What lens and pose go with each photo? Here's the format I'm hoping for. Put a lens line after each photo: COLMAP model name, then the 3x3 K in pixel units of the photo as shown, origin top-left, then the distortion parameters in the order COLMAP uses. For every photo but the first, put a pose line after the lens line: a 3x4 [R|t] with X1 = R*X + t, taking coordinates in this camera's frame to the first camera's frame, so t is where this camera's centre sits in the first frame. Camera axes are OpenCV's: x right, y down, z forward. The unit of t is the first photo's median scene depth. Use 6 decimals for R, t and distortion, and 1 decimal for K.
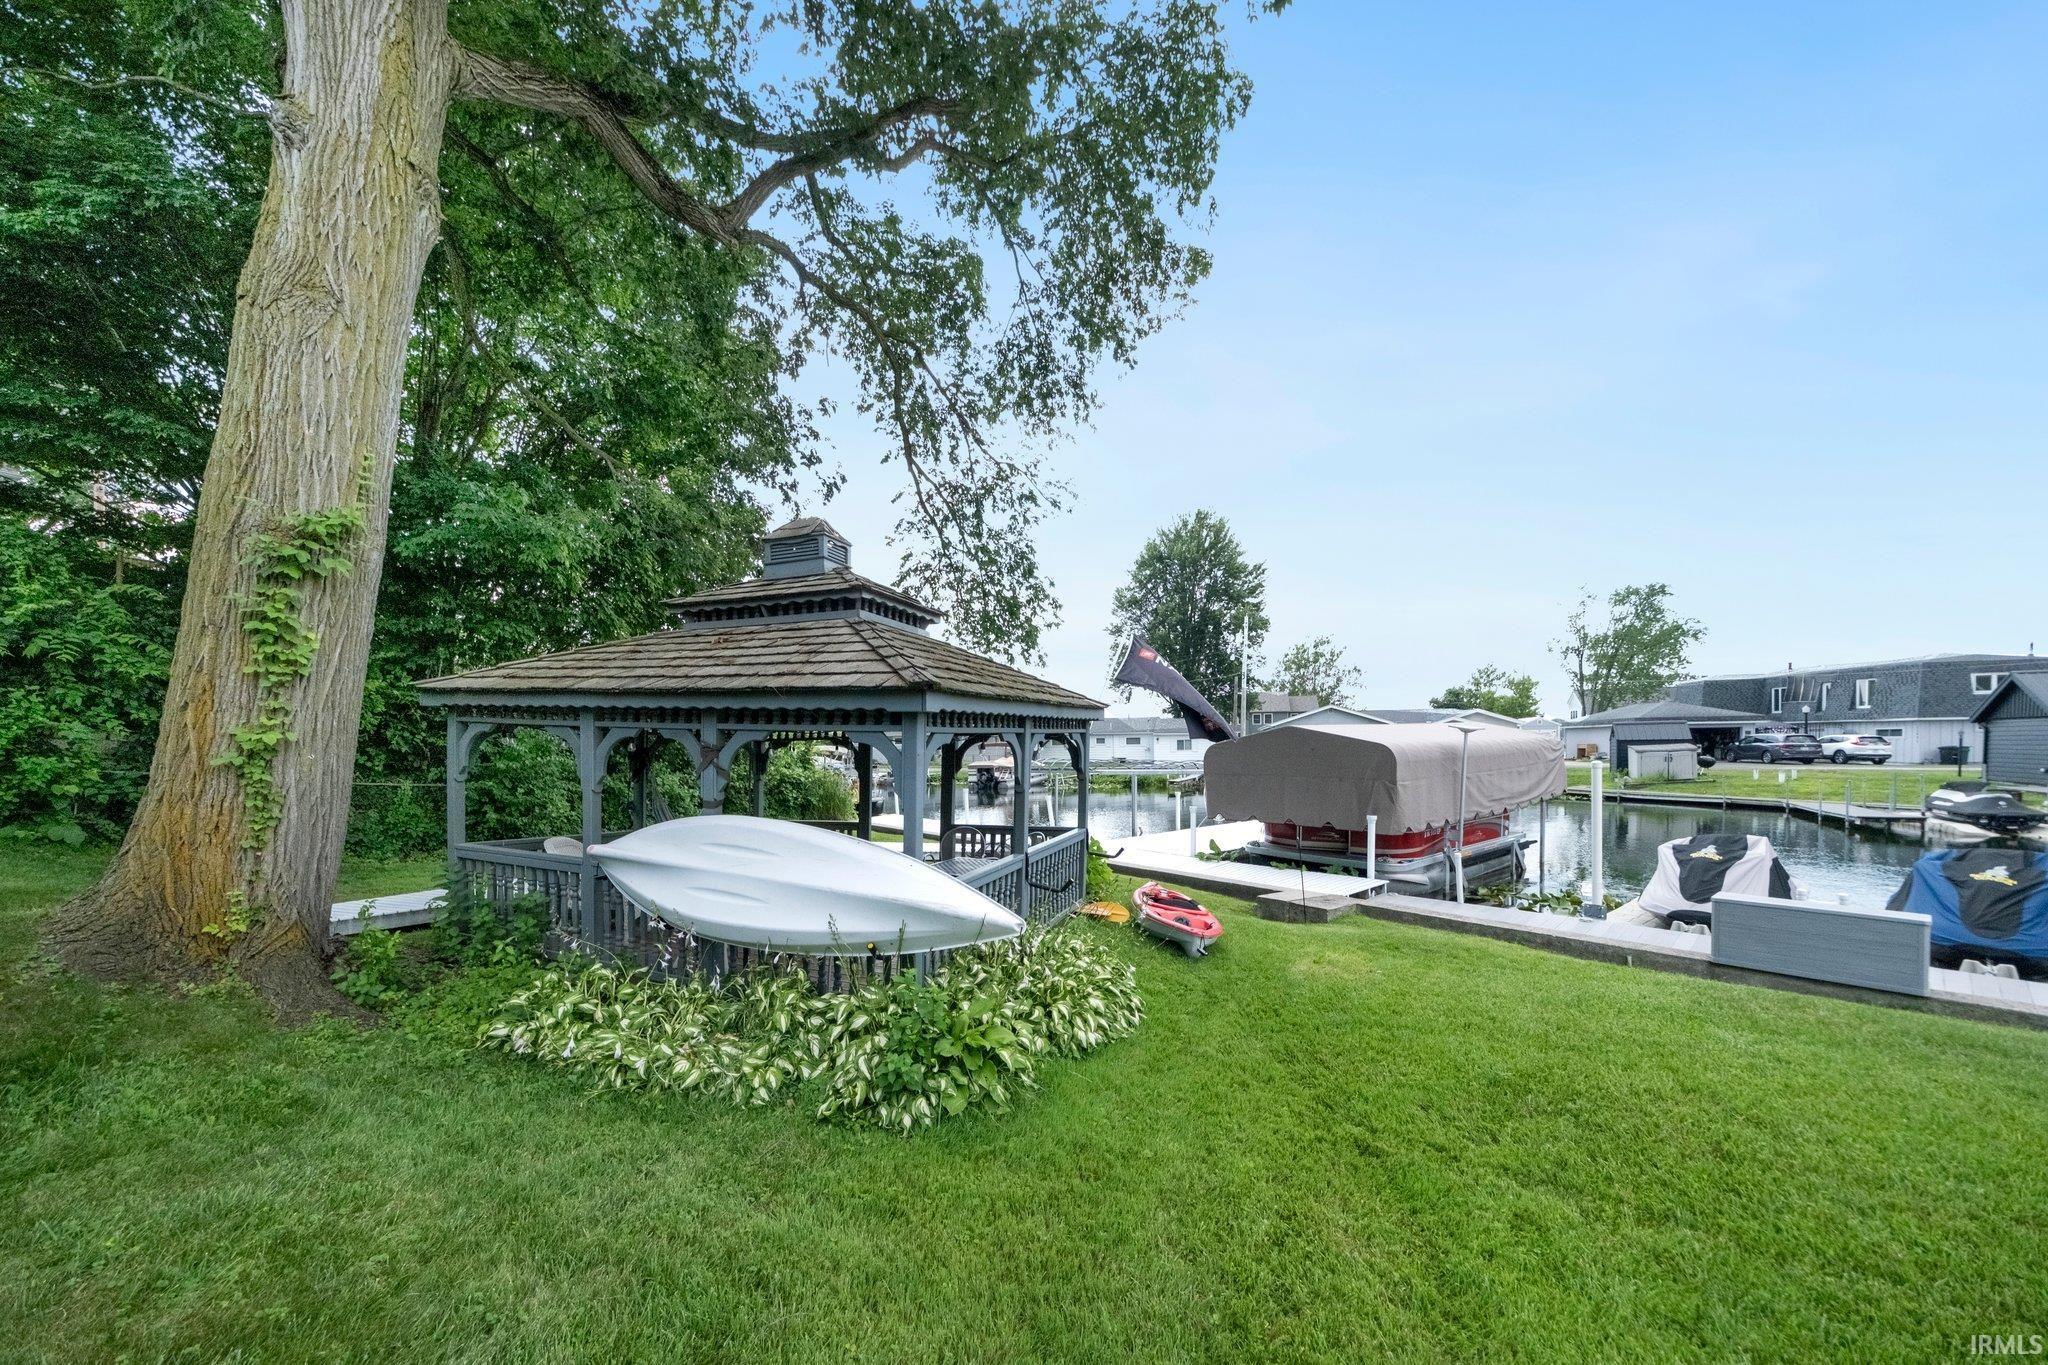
lens RADIAL K [[721.0, 0, 1027.3], [0, 721.0, 709.8], [0, 0, 1]] dist [0.000738, 0.000141]
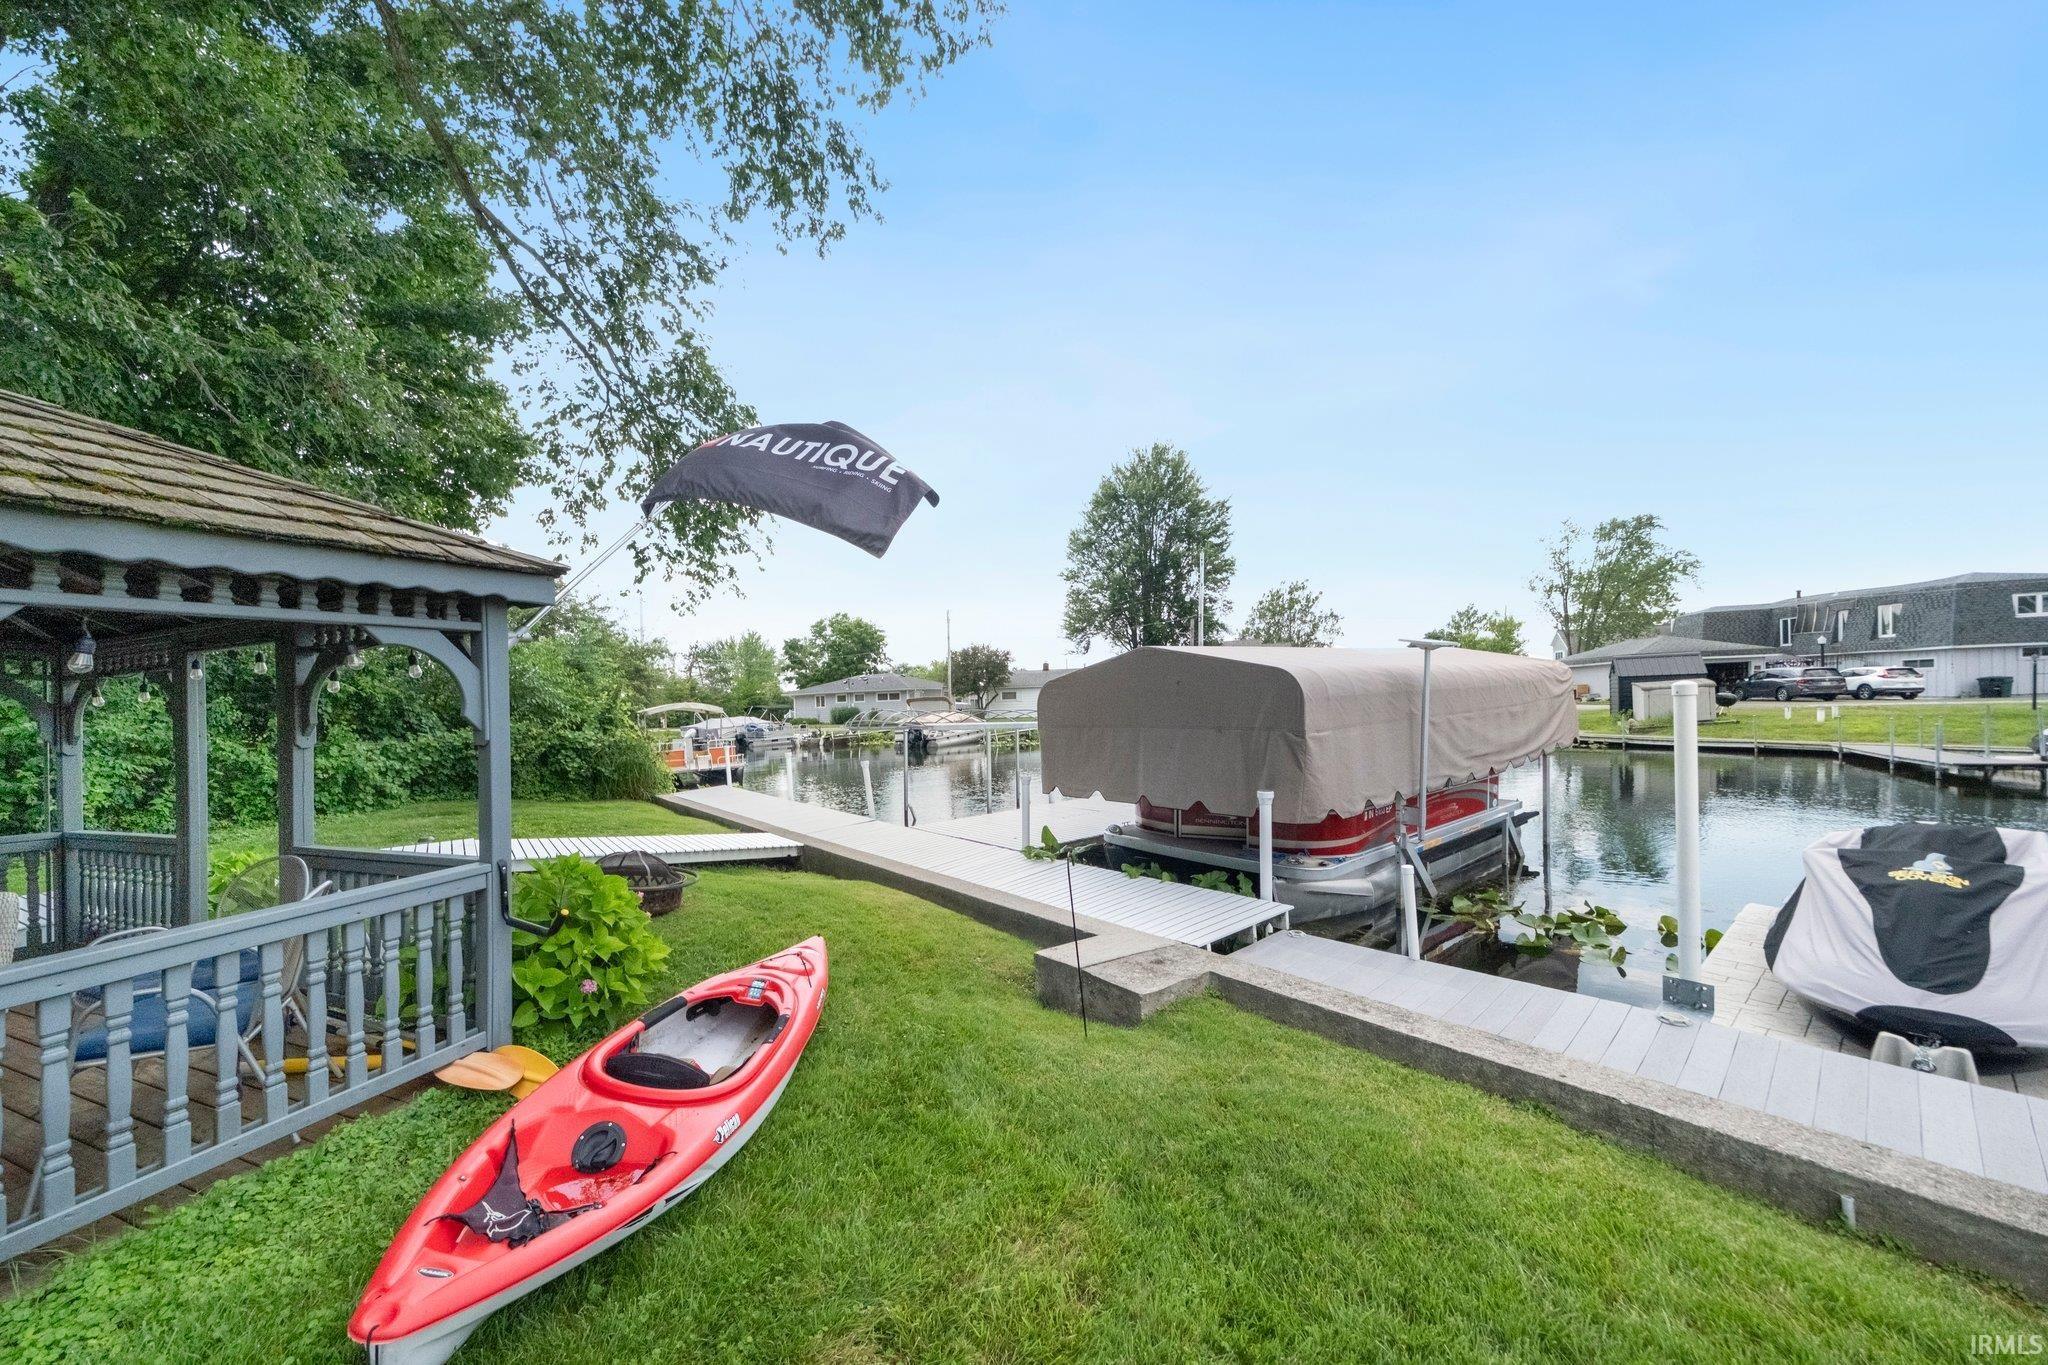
lens RADIAL K [[714.9, 0, 1017.4], [0, 714.9, 667.7], [0, 0, 1]] dist [-0.000200, -0.000003]
pose [[0.999769, -0.021133, 0.003832, 0.079890], [0.021129, 0.999776, 0.001074, 0.012174], [-0.003854, -0.000993, 0.999992, 0.122080]]
